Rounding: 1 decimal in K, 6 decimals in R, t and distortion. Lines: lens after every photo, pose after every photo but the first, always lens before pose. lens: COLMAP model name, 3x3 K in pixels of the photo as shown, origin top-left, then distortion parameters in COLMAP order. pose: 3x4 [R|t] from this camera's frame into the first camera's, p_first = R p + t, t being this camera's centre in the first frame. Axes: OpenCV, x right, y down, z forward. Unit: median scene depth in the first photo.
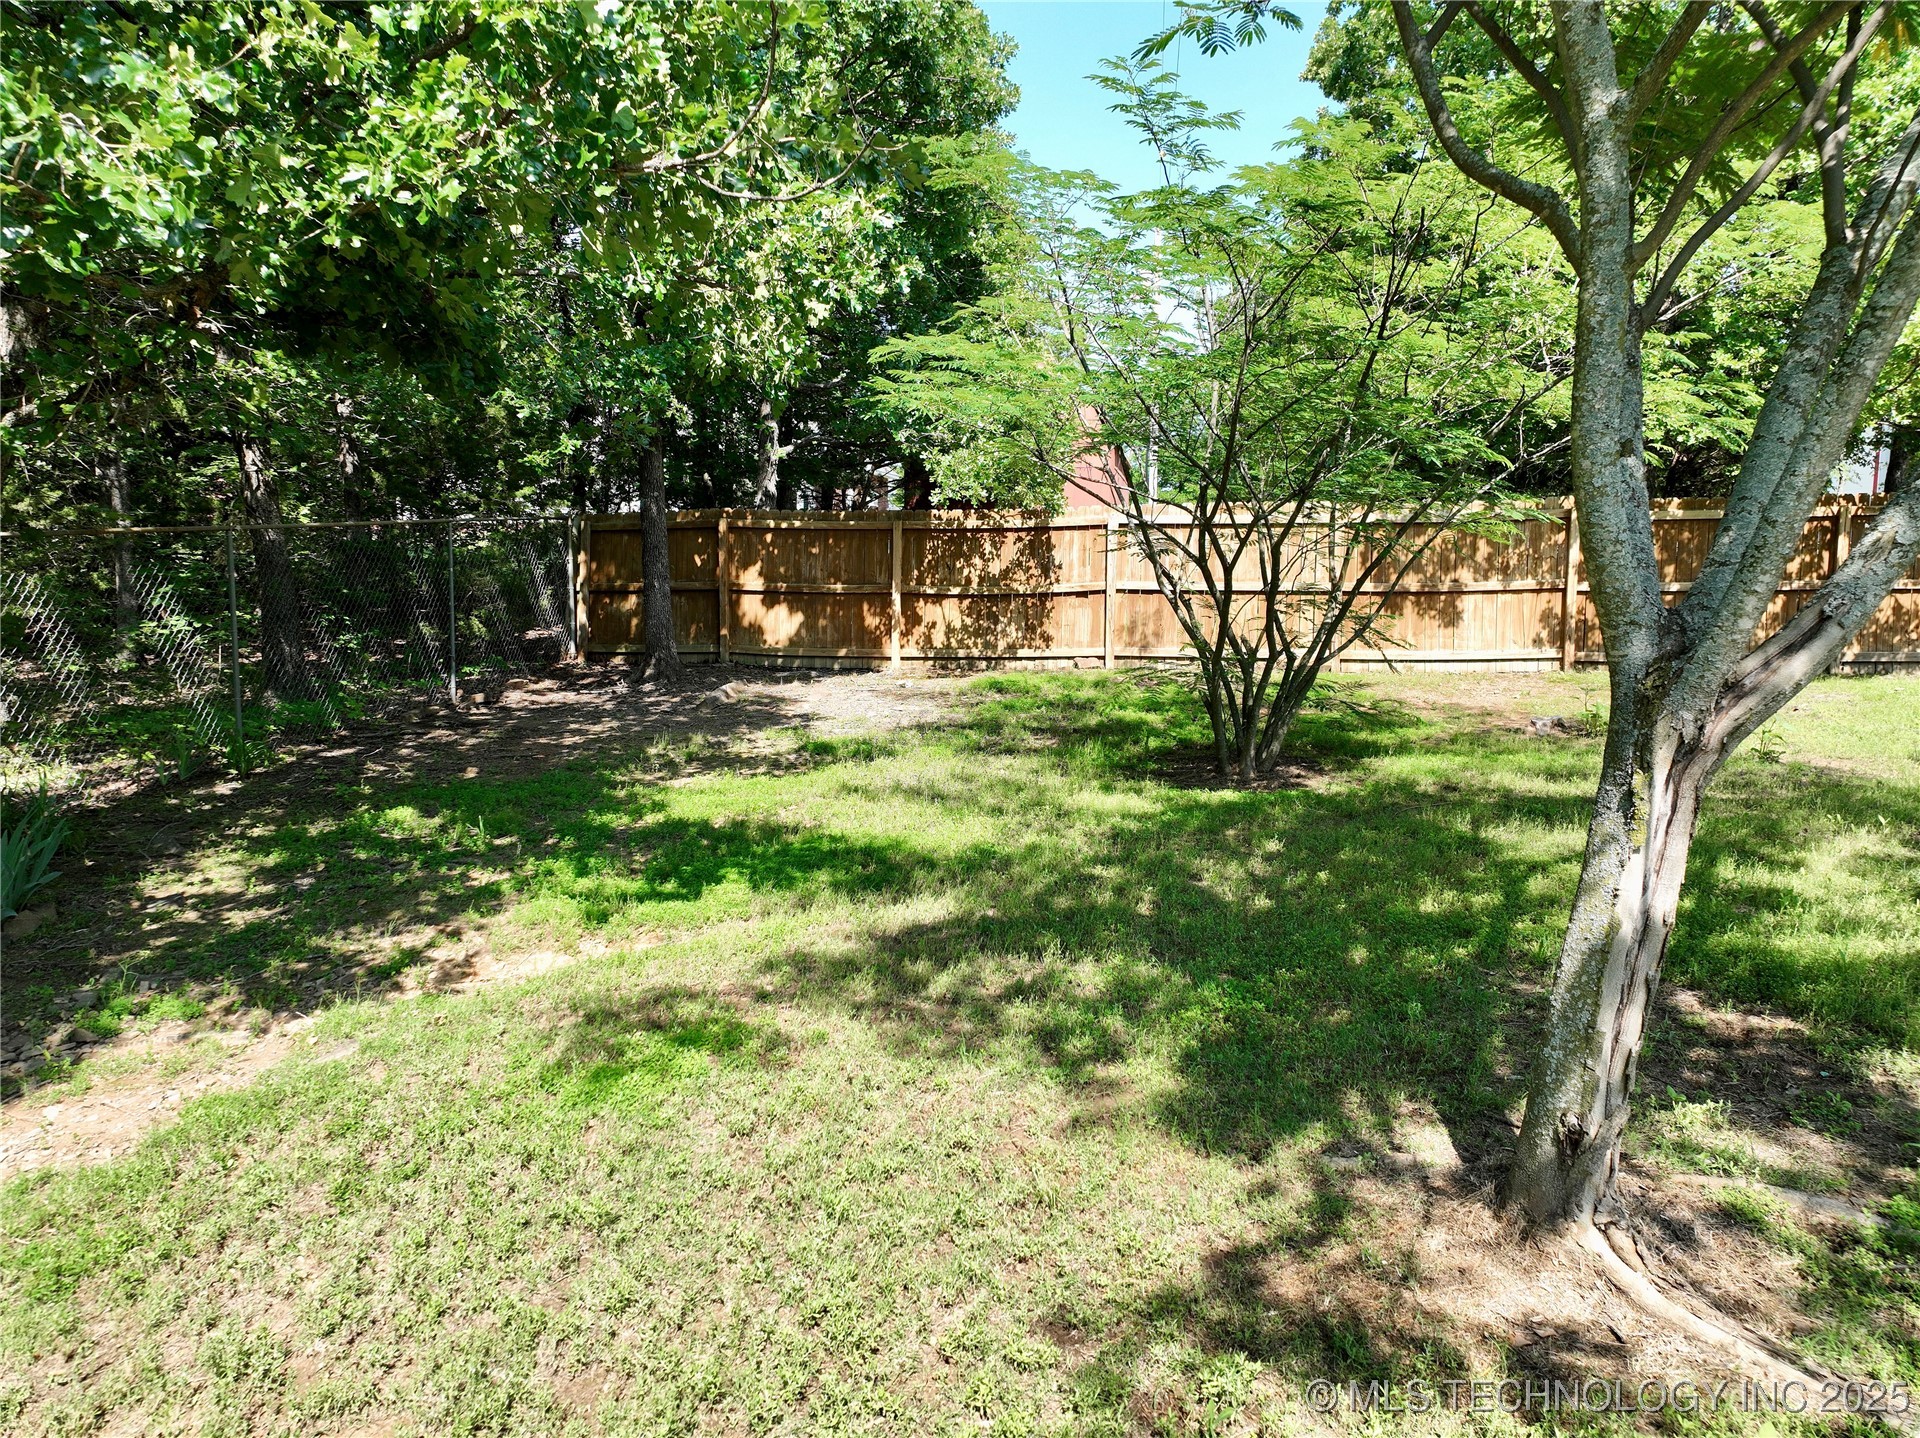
lens RADIAL K [[1350.2, 0, 955.7], [0, 1350.2, 719.1], [0, 0, 1]] dist [0.001899, 0.013011]
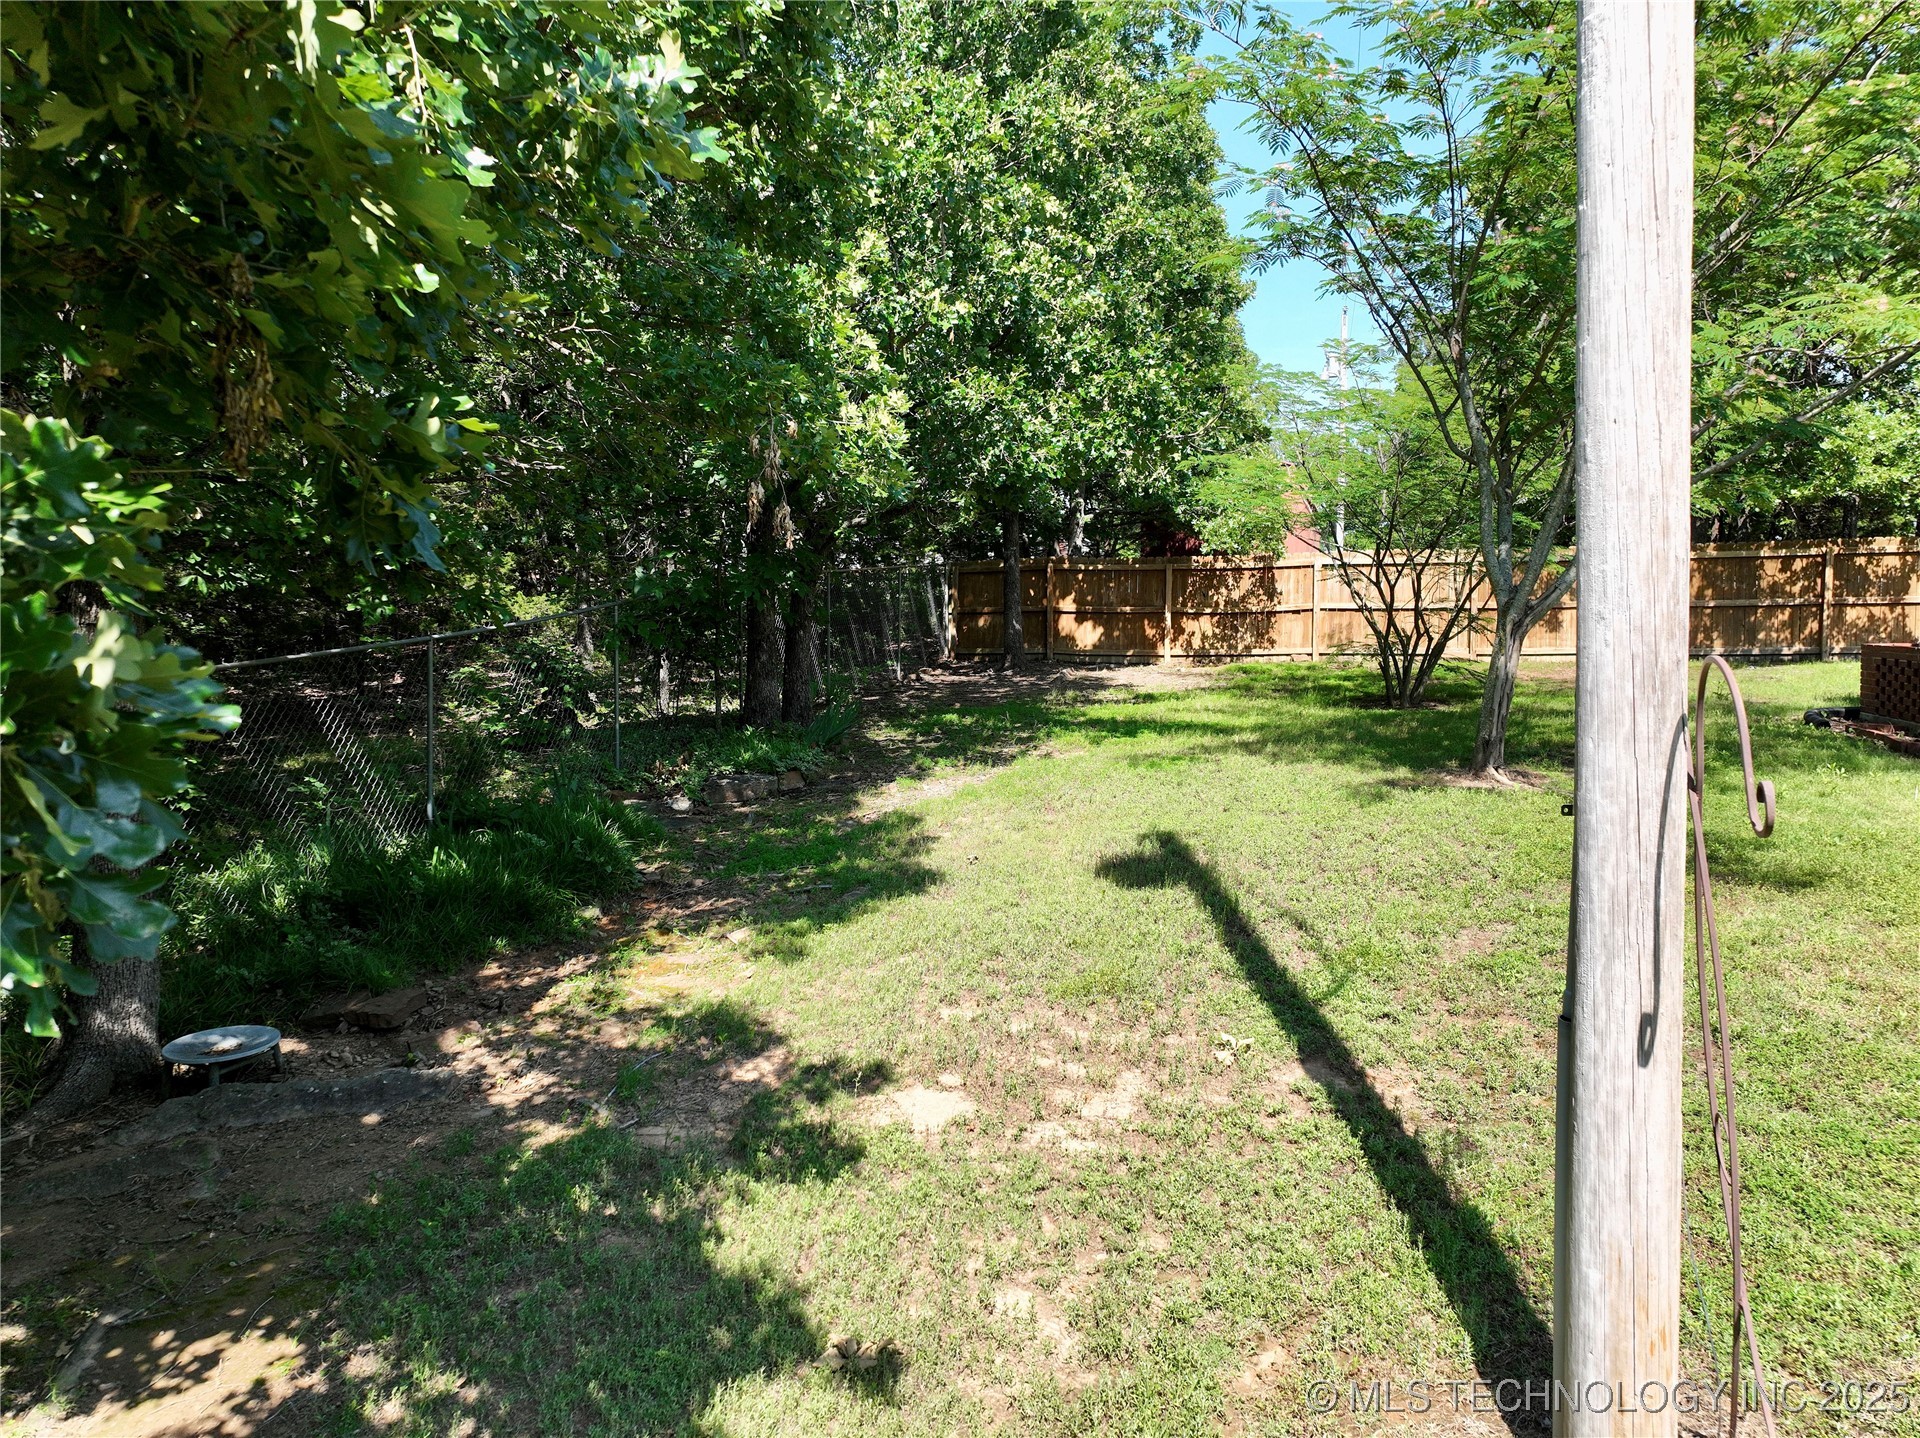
lens RADIAL K [[1350.2, 0, 955.7], [0, 1350.2, 719.1], [0, 0, 1]] dist [0.001899, 0.013011]
pose [[0.991882, 0.004230, -0.127092, -0.090413], [-0.008360, 0.999454, -0.031976, 0.077361], [0.126887, 0.032779, 0.991375, -0.526552]]
